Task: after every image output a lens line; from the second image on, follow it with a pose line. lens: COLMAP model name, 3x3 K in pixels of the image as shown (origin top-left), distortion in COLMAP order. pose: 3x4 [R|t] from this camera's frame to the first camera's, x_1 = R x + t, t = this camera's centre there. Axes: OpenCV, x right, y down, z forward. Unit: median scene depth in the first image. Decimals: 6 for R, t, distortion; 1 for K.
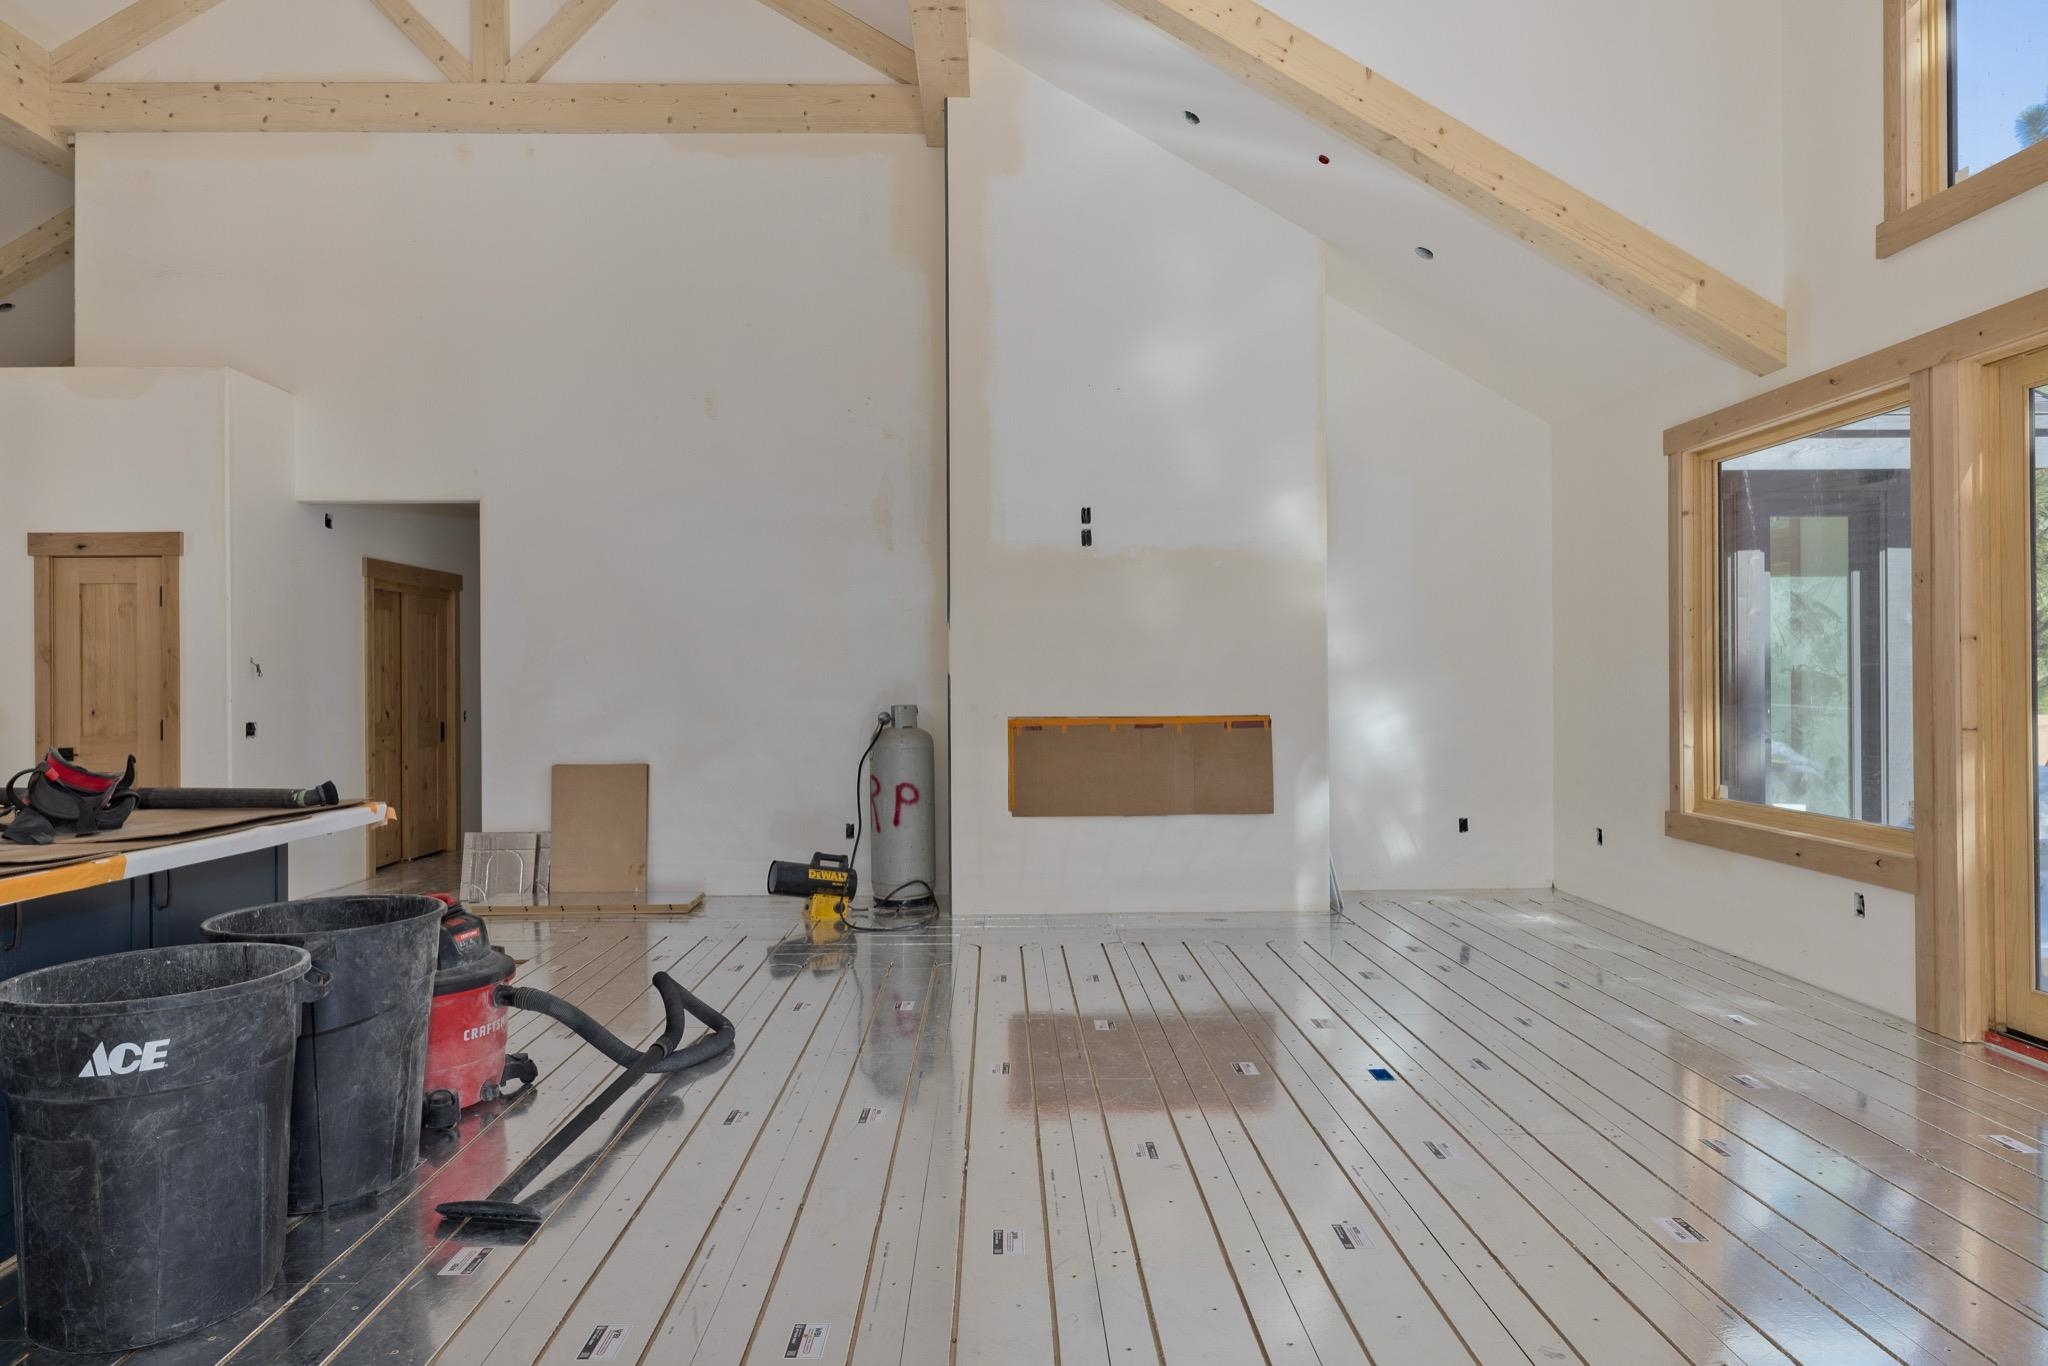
lens RADIAL K [[1185.4, 0, 1020.6], [0, 1185.4, 690.0], [0, 0, 1]] dist [-0.000460, 0.000413]
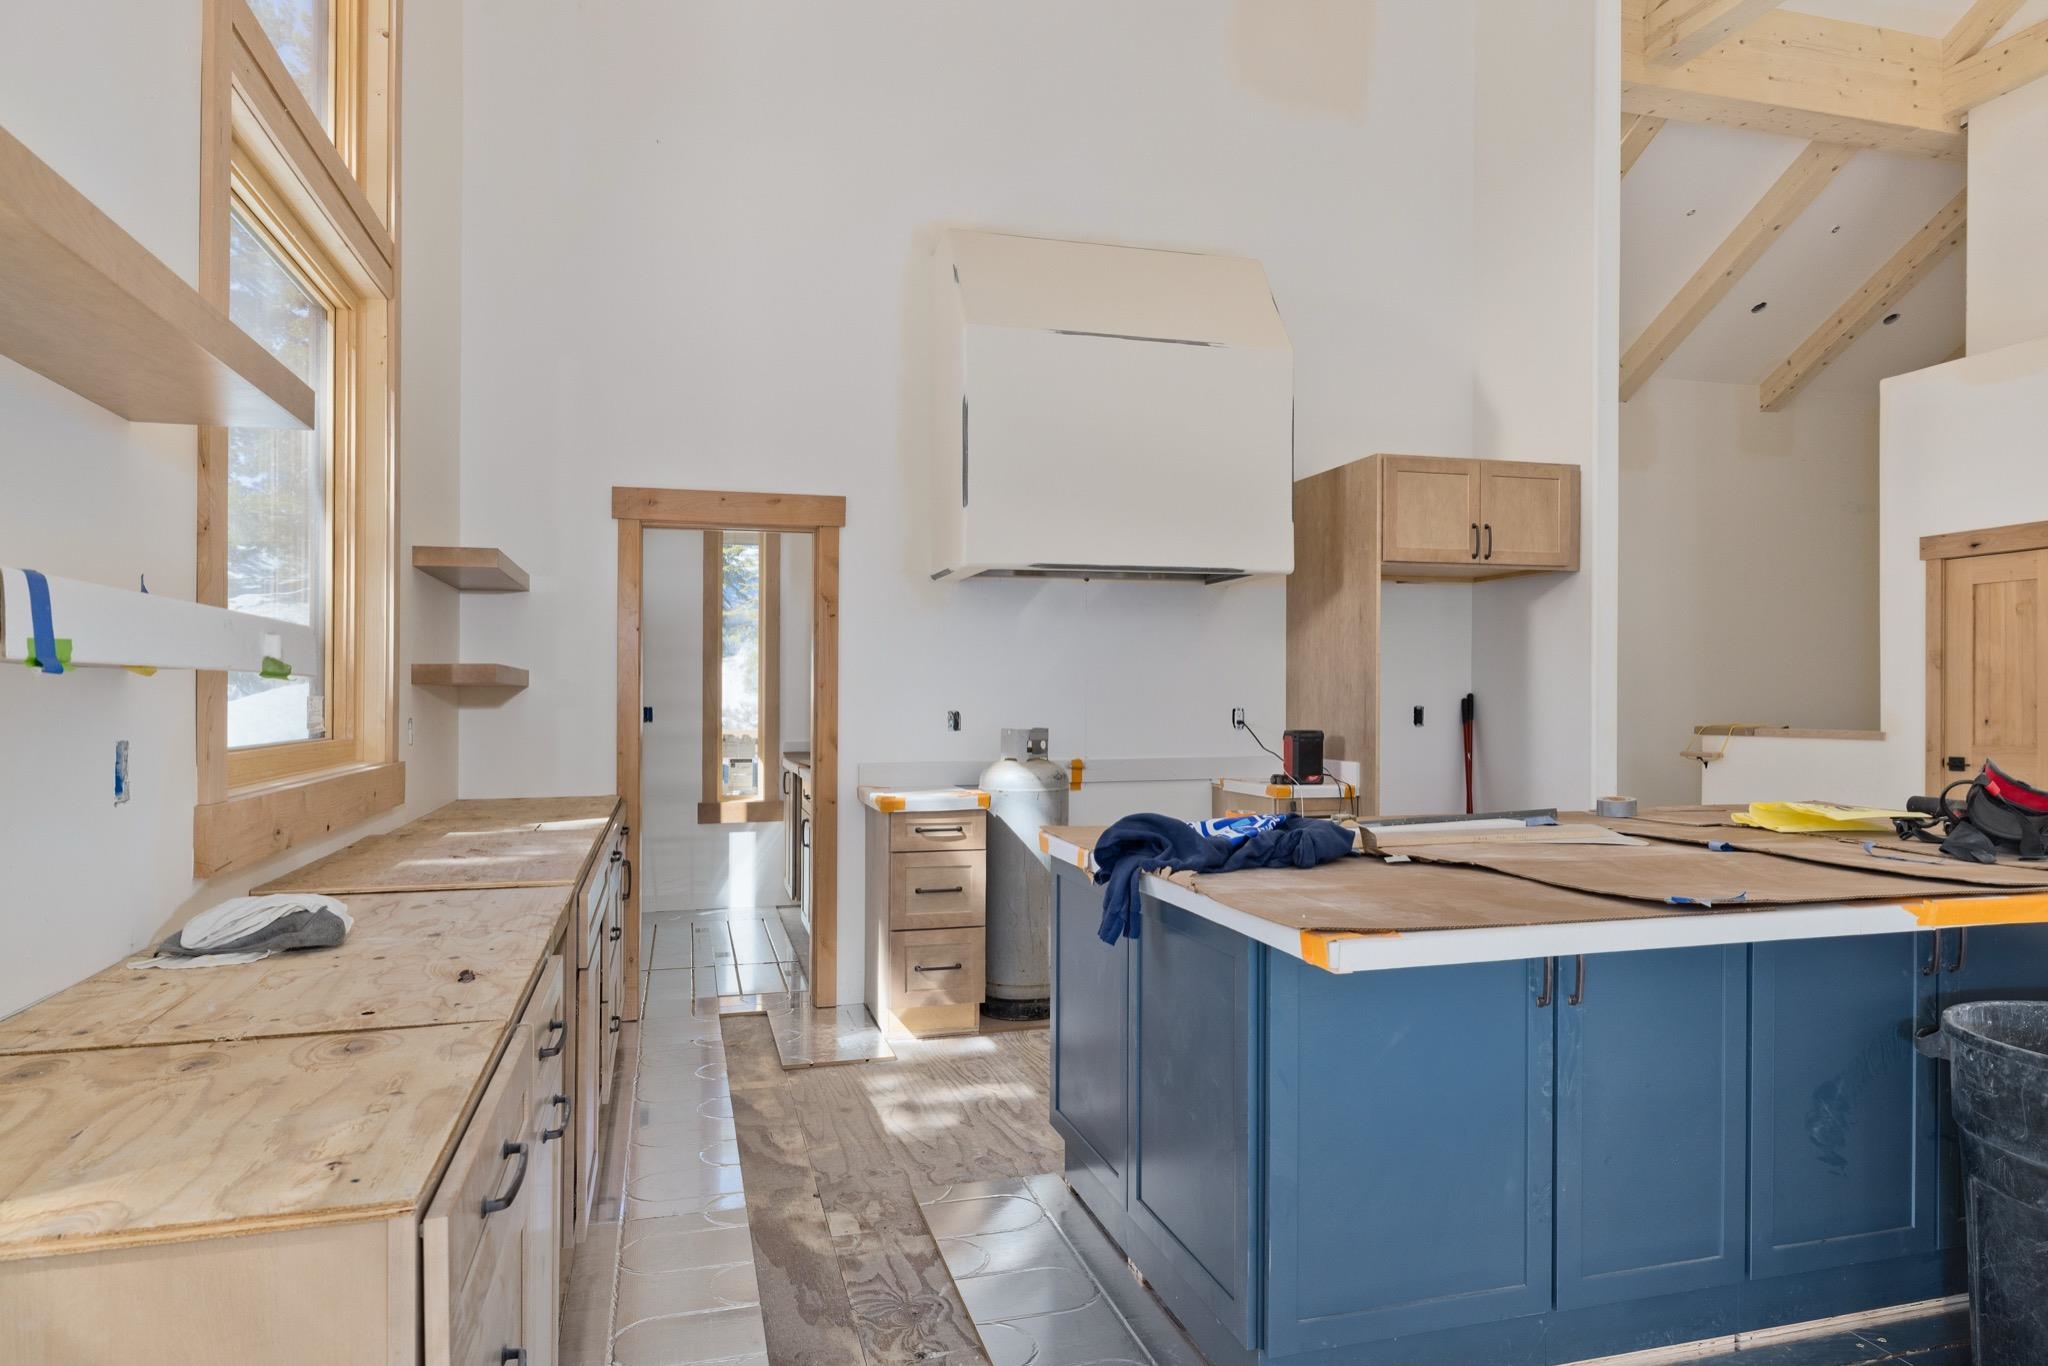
lens RADIAL K [[1185.4, 0, 1017.2], [0, 1185.4, 687.3], [0, 0, 1]] dist [-0.000460, 0.000413]
pose [[0.259219, -0.002953, -0.965814, -0.125330], [-0.005484, 0.999975, -0.004529, 0.001212], [0.965803, 0.006470, 0.259196, 0.031495]]
